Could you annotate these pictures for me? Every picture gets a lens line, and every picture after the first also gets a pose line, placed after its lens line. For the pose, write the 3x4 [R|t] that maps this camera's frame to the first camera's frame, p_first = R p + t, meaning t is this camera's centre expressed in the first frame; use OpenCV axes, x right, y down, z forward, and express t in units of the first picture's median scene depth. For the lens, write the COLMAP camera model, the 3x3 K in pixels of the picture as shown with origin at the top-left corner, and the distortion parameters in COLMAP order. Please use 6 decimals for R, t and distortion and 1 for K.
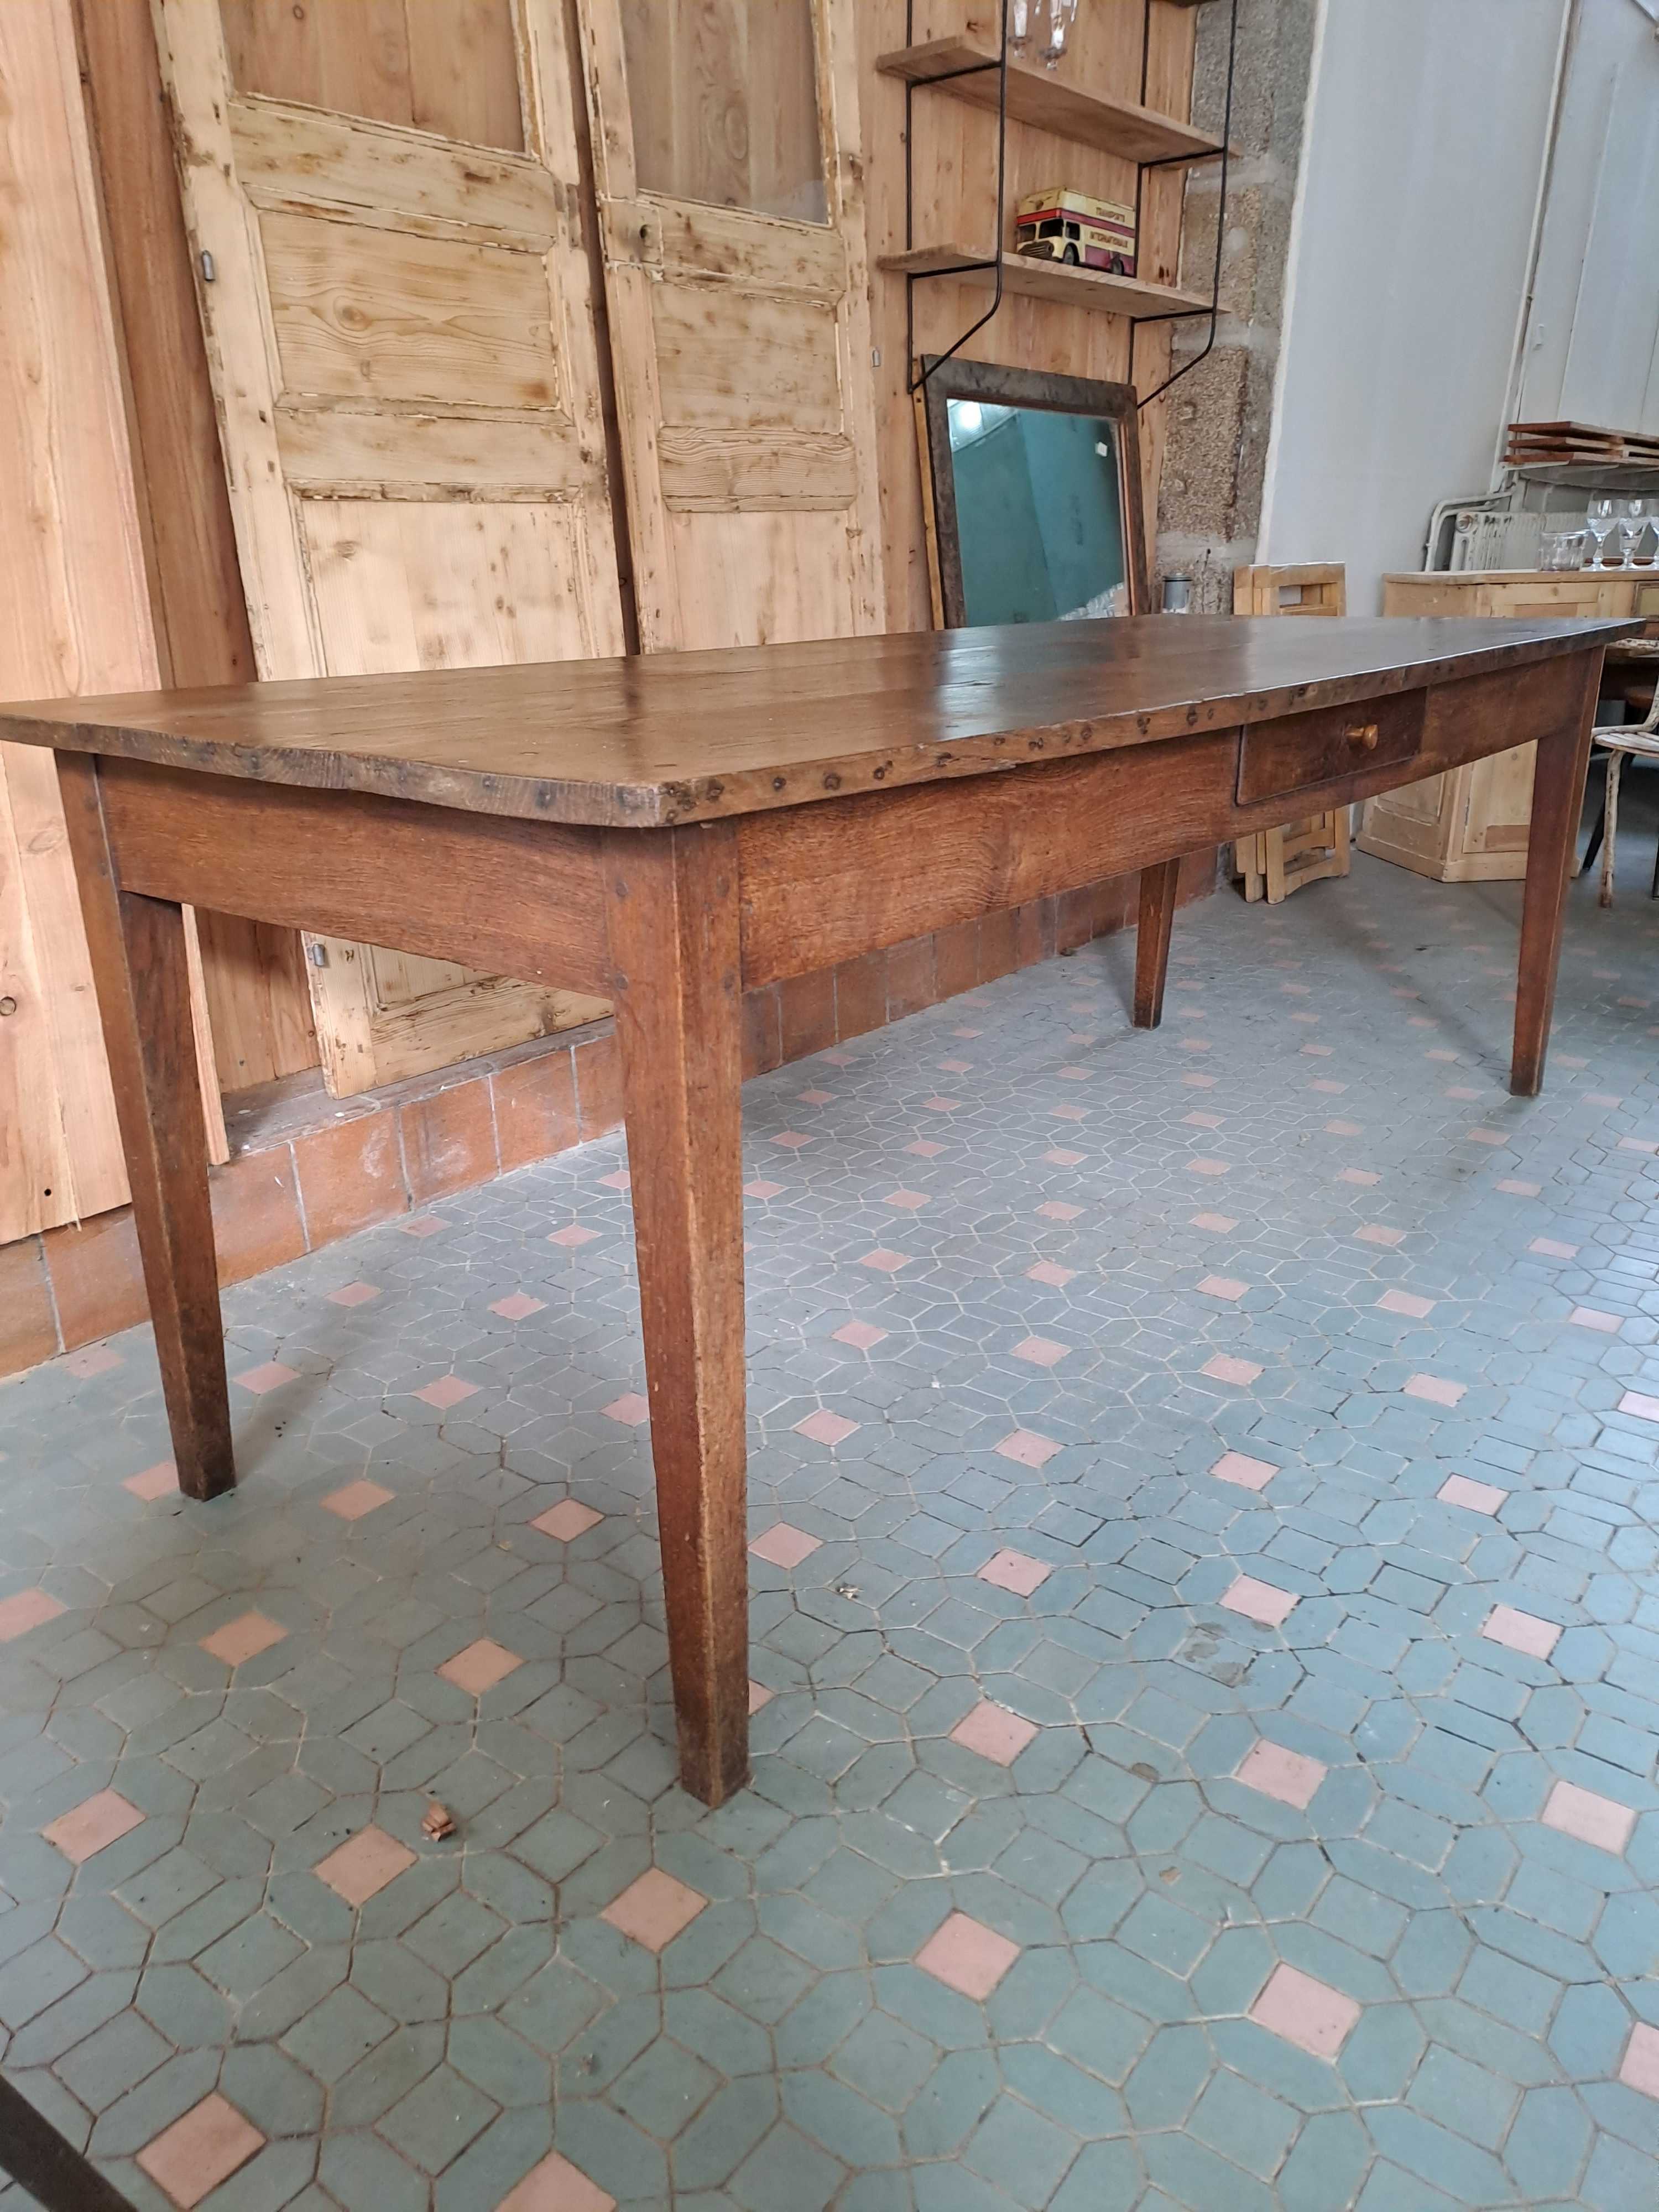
lens RADIAL K [[1623.5, 0, 829.5], [0, 1623.5, 1106.0], [0, 0, 1]] dist [0.077448, -0.003394]
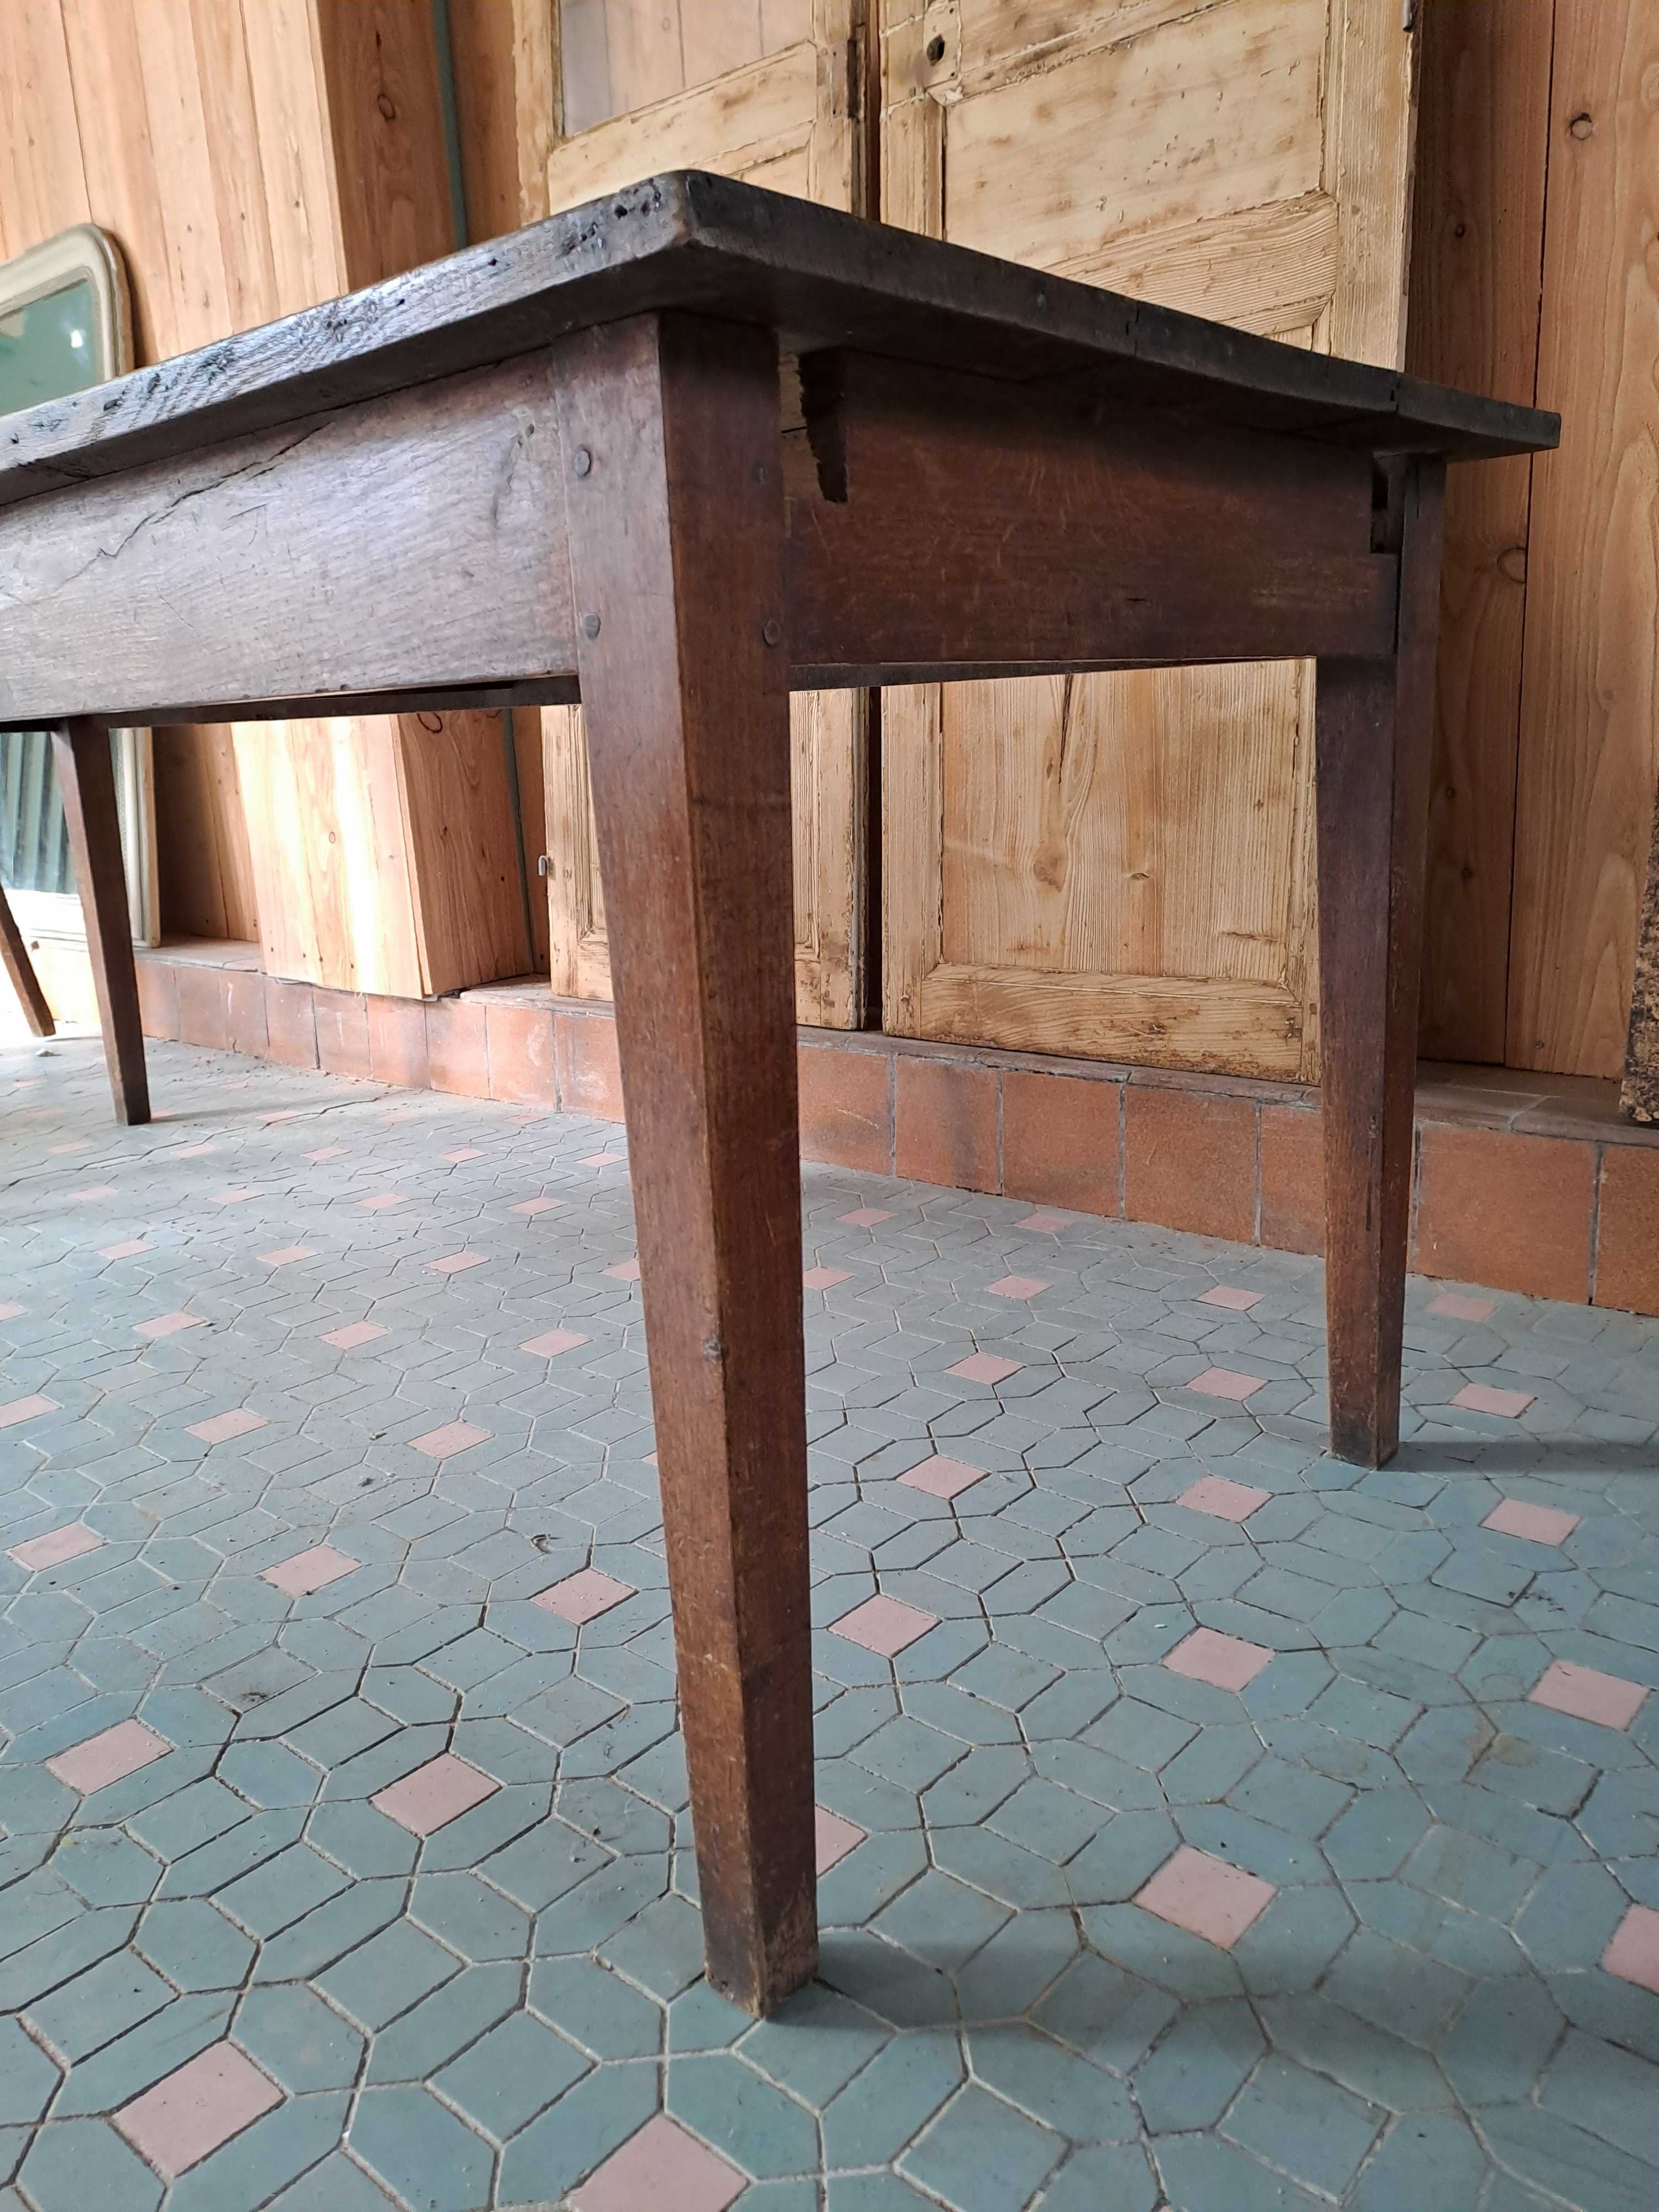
lens RADIAL K [[1610.8, 0, 842.8], [0, 1610.8, 1105.2], [0, 0, 1]] dist [0.040089, -0.000374]
pose [[-0.053061, 0.240680, -0.969153, 0.753003], [-0.291516, 0.924512, 0.245554, -0.251182], [0.955093, 0.295553, 0.021106, 1.103382]]
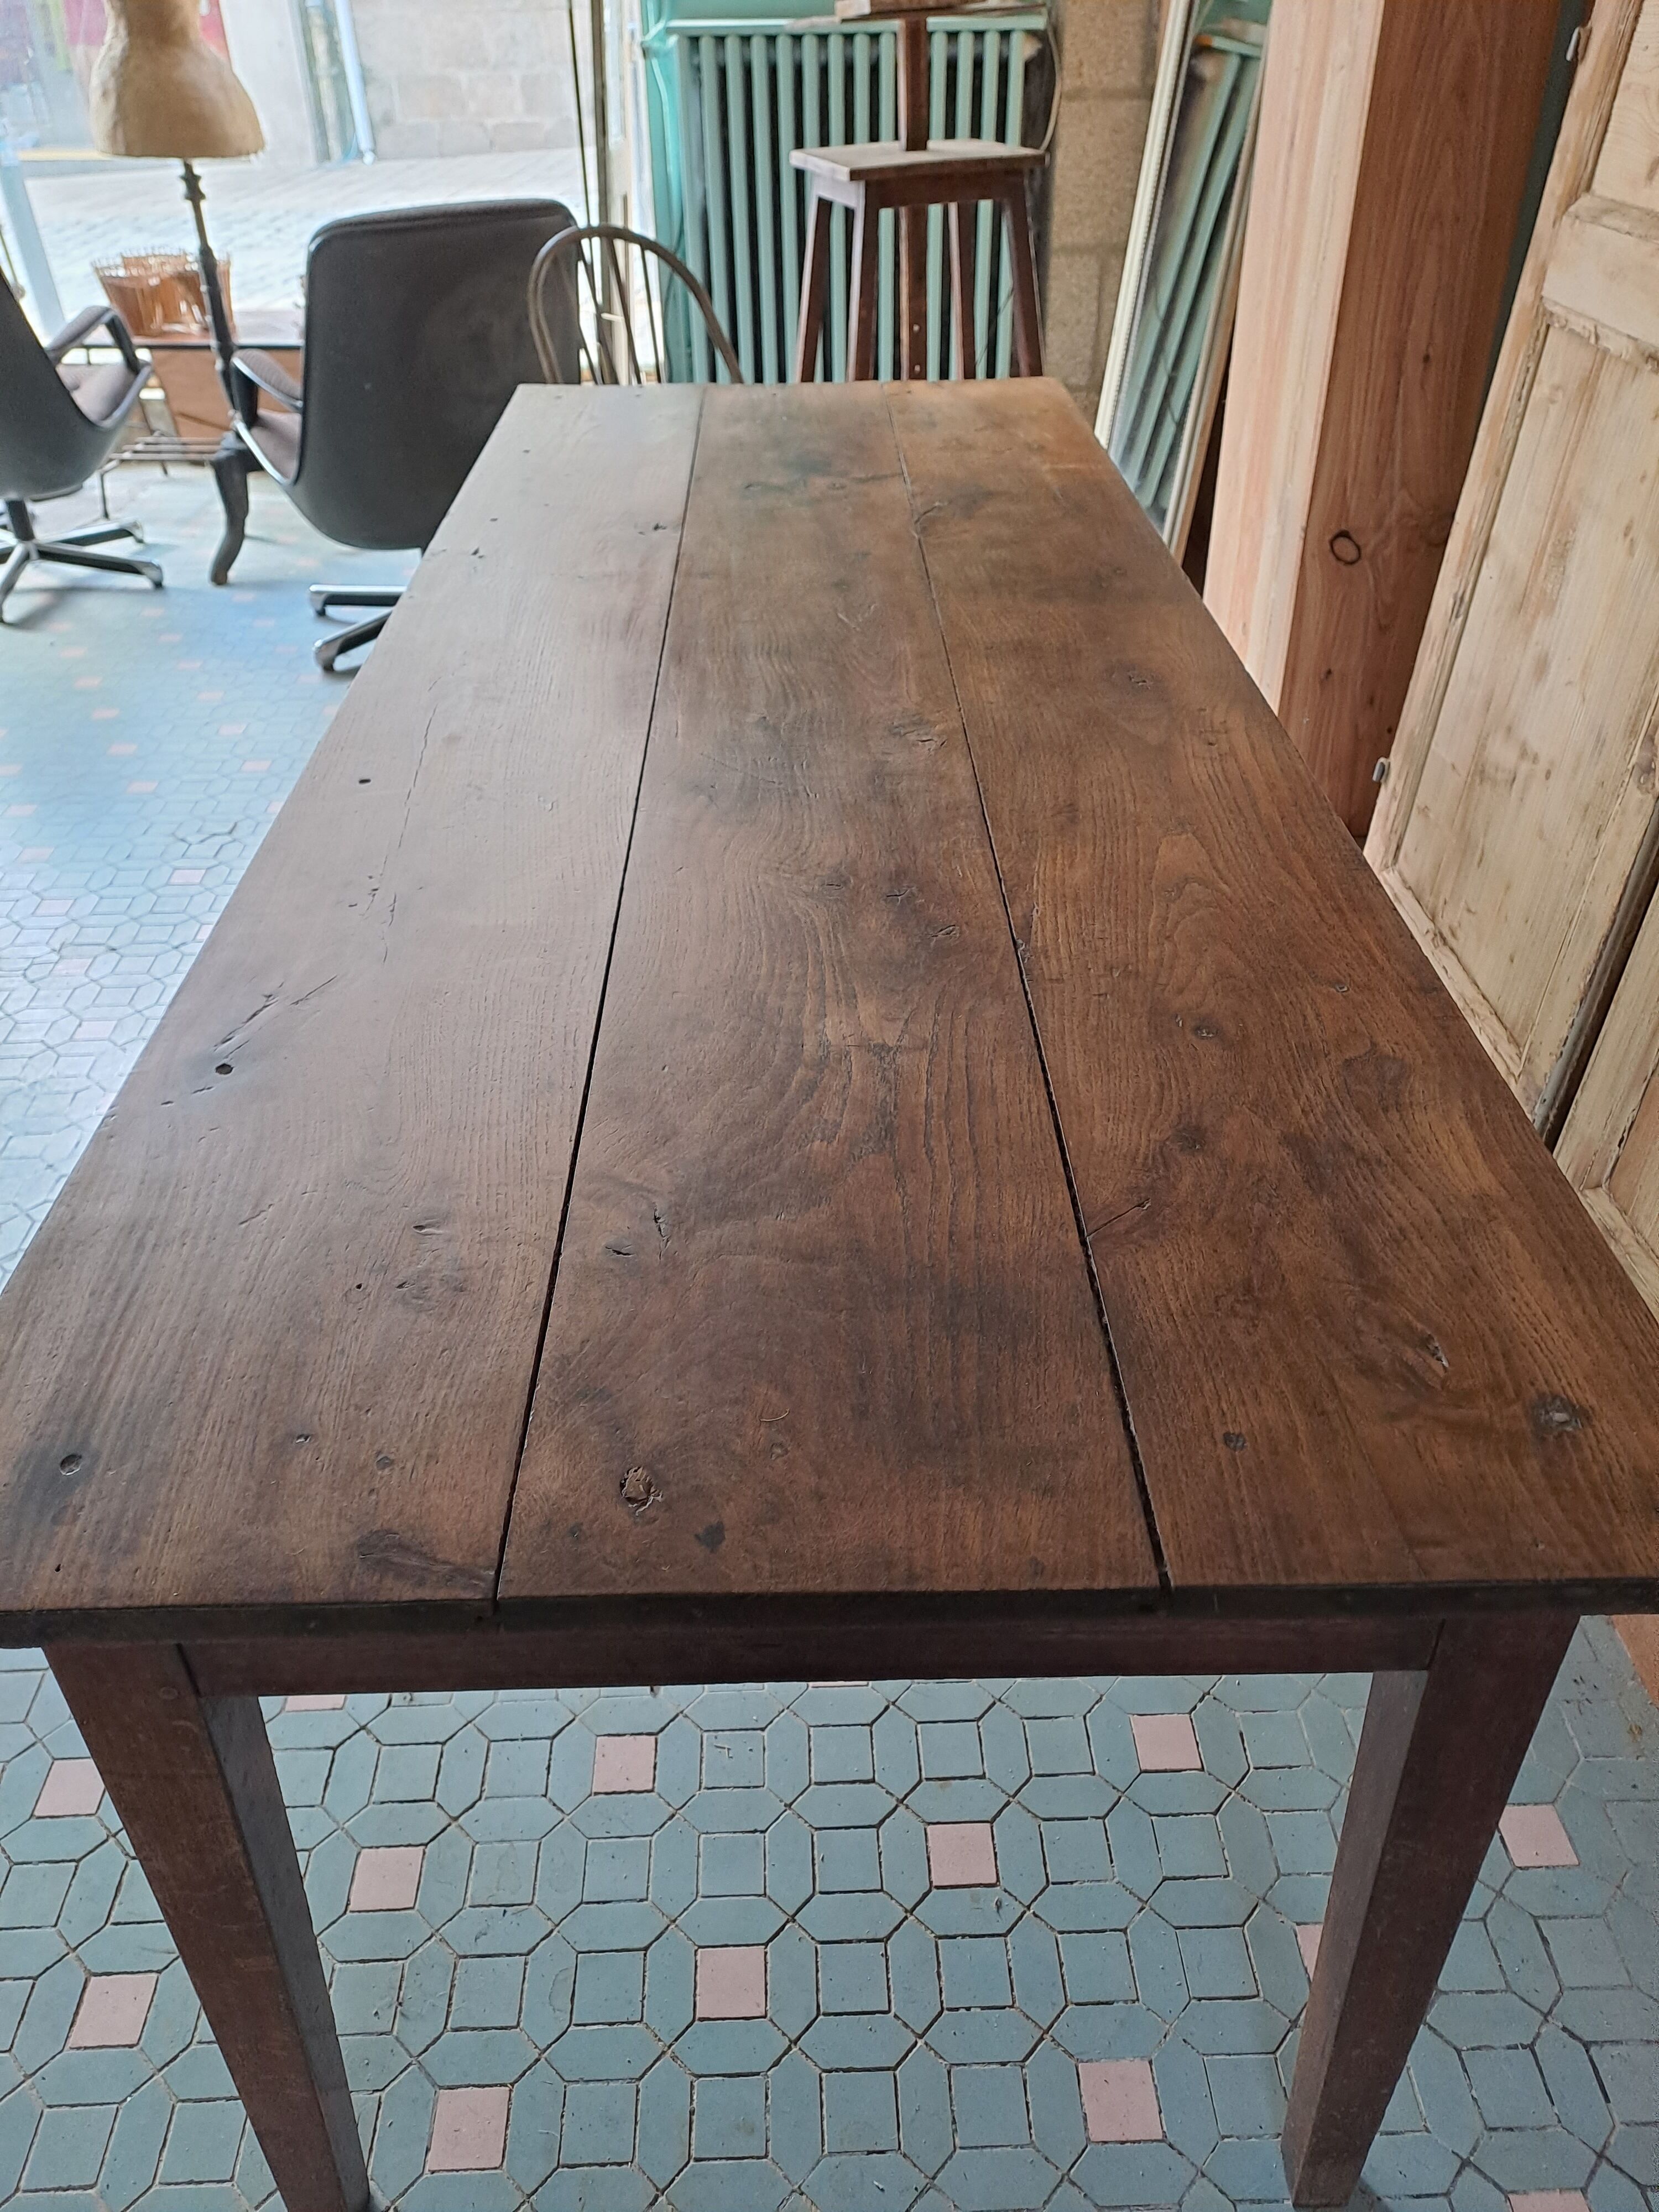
lens RADIAL K [[1628.0, 0, 825.2], [0, 1628.0, 1097.7], [0, 0, 1]] dist [0.041810, -0.011218]
pose [[-0.771906, 0.377962, -0.511182, 0.495455], [-0.196937, 0.622362, 0.757550, -0.598039], [0.604465, 0.685427, -0.405970, 1.203865]]
